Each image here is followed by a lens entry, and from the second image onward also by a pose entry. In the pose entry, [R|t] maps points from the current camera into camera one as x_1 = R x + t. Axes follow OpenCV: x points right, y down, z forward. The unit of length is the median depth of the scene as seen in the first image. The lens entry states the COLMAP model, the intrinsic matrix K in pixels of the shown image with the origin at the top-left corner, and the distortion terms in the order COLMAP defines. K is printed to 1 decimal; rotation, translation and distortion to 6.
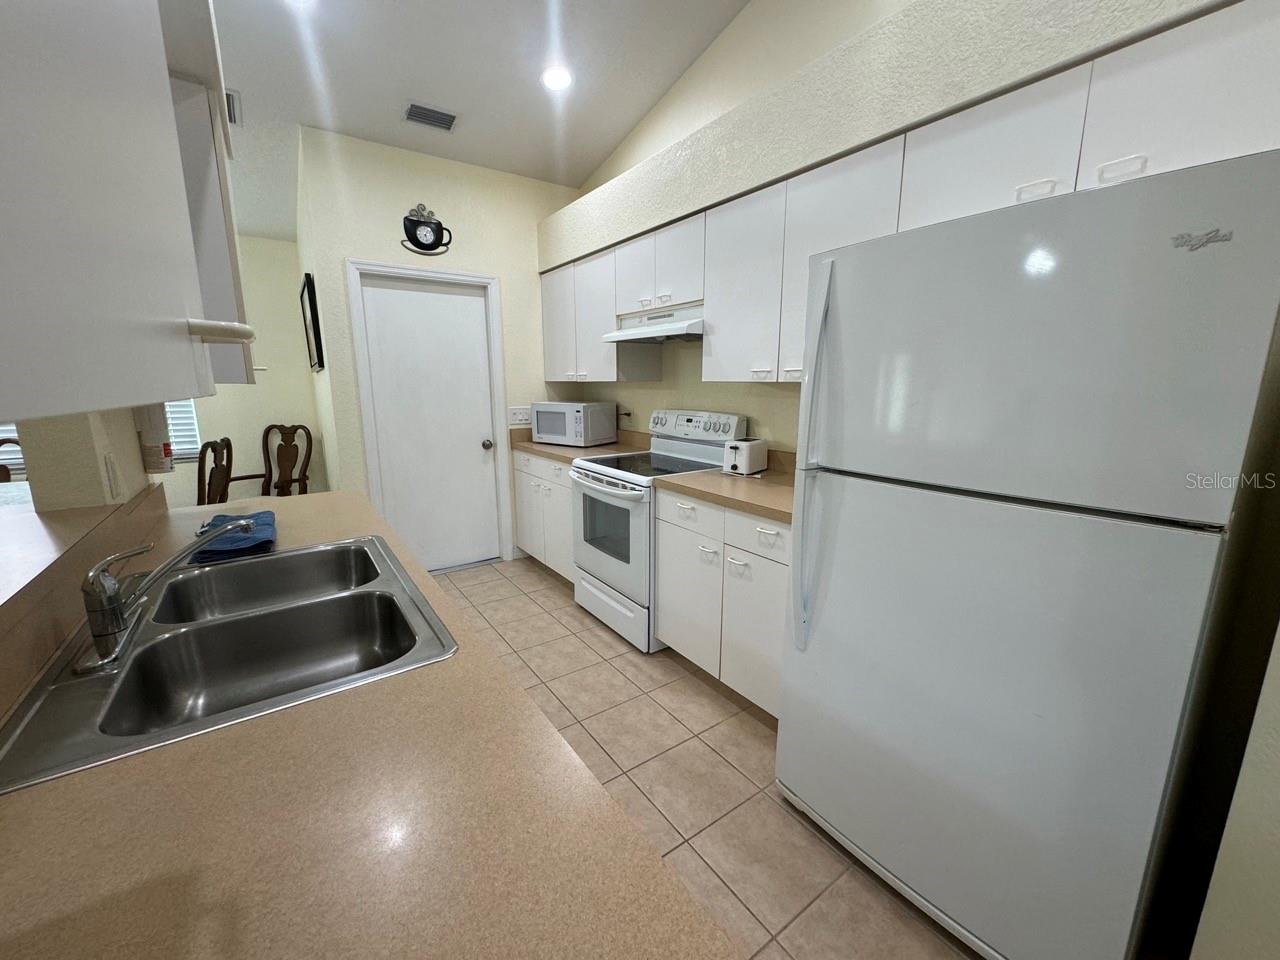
lens RADIAL K [[511.2, 0, 639.7], [0, 511.2, 477.4], [0, 0, 1]] dist [-0.001248, -0.000144]
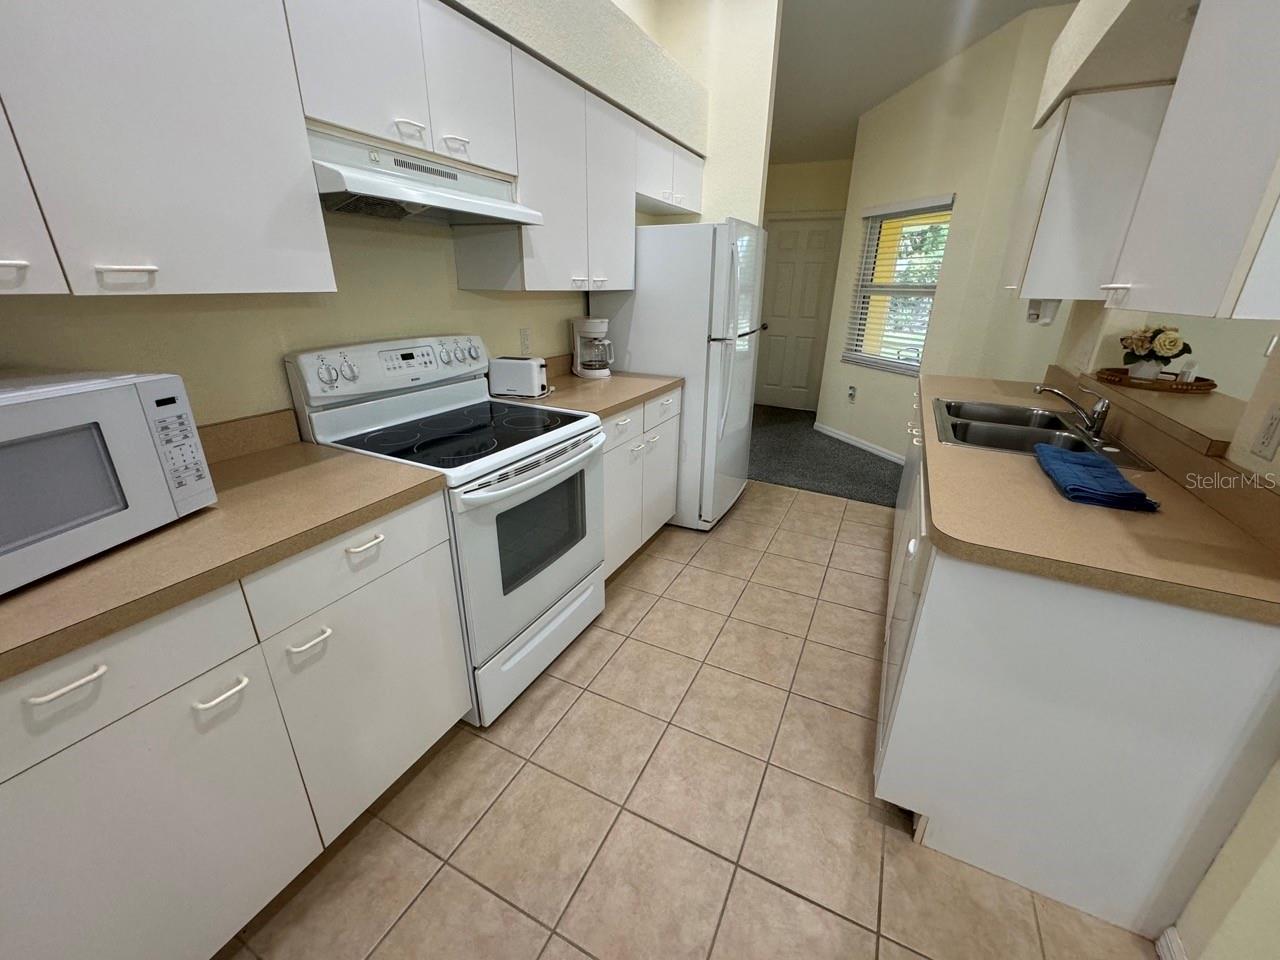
lens RADIAL K [[511.2, 0, 639.3], [0, 511.2, 479.3], [0, 0, 1]] dist [-0.001248, -0.000144]
pose [[-0.469558, -0.320036, 0.822856, -0.621665], [0.152782, 0.888477, 0.432742, -0.215486], [-0.869582, 0.328915, -0.368296, 1.091887]]
